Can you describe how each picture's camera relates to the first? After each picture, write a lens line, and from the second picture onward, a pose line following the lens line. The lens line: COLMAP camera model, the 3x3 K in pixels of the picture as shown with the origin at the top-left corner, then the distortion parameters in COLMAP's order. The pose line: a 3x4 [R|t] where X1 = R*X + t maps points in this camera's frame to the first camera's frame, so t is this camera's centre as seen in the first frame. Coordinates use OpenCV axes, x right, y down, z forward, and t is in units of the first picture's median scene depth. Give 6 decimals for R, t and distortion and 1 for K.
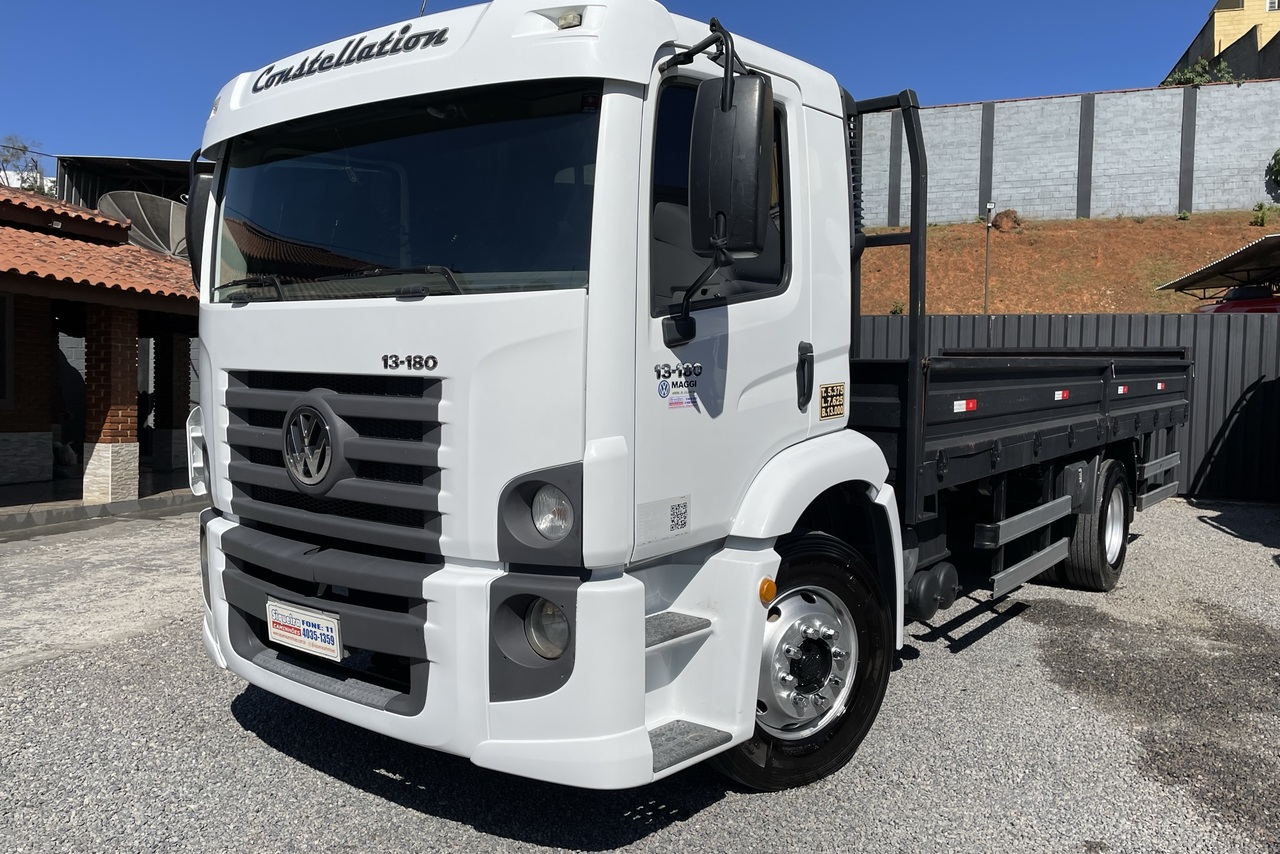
lens RADIAL K [[989.2, 0, 640.4], [0, 989.2, 440.8], [0, 0, 1]] dist [0.008124, -0.003710]
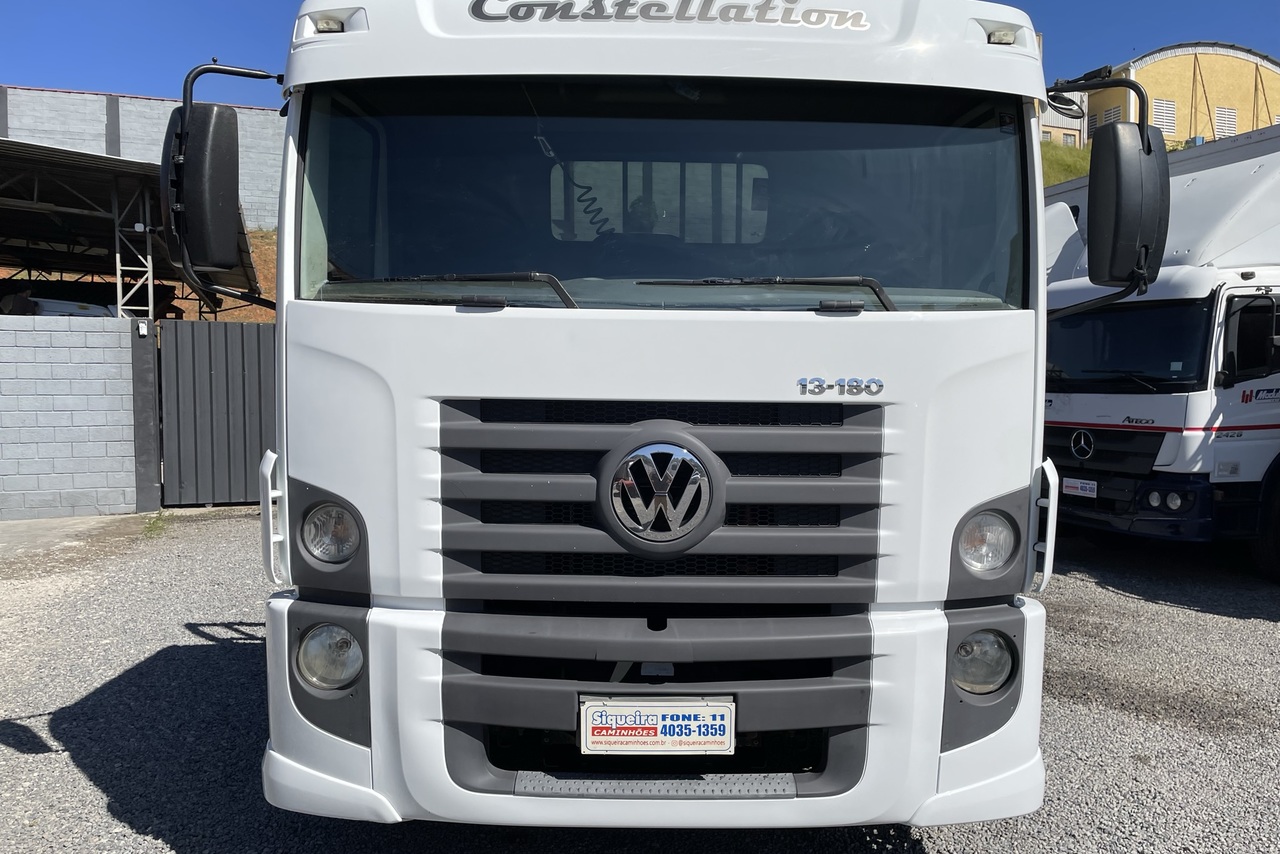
lens RADIAL K [[989.2, 0, 642.1], [0, 989.2, 417.9], [0, 0, 1]] dist [0.008124, -0.003710]
pose [[0.795282, -0.034184, 0.605275, -0.863300], [0.050821, 0.998654, -0.010374, -0.049330], [-0.604106, 0.039011, 0.795949, 0.394270]]
